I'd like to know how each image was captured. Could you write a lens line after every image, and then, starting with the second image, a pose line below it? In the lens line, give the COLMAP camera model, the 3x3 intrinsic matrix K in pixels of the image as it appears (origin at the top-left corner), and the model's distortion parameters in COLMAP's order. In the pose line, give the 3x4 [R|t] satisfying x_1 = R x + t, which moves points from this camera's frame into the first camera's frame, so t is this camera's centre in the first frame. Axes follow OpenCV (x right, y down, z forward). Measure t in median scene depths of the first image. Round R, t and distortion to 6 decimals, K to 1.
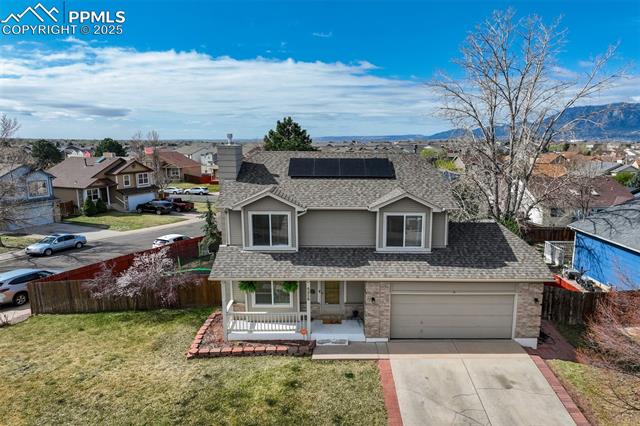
lens RADIAL K [[451.8, 0, 342.4], [0, 451.8, 188.8], [0, 0, 1]] dist [-0.000319, 0.000154]
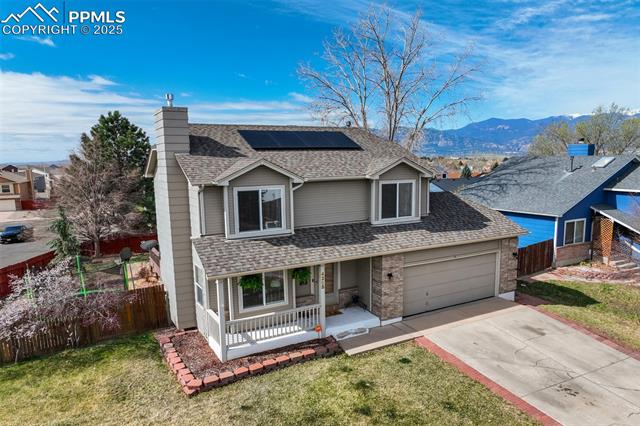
lens RADIAL K [[444.1, 0, 319.5], [0, 444.1, 195.9], [0, 0, 1]] dist [0.002549, 0.002331]
pose [[0.884260, -0.058650, 0.463298, -0.430126], [0.072465, 0.997298, -0.012058, 0.084591], [-0.461339, 0.044235, 0.886121, 0.267368]]
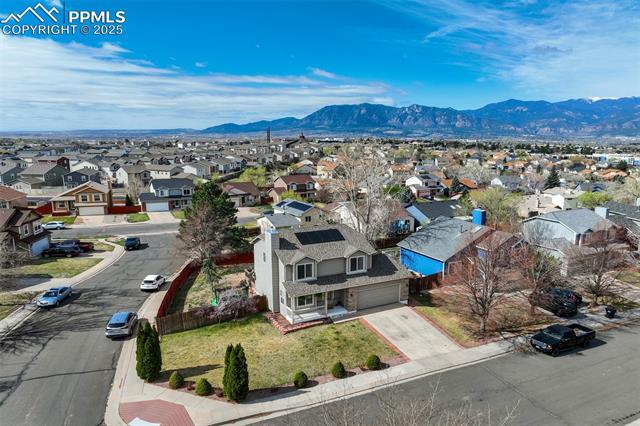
lens RADIAL K [[458.8, 0, 321.8], [0, 458.8, 164.5], [0, 0, 1]] dist [-0.000615, 0.001115]
pose [[0.898187, -0.036431, 0.438102, -1.067880], [0.052227, 0.998345, -0.024056, -0.379876], [-0.436500, 0.044487, 0.898604, -1.104968]]
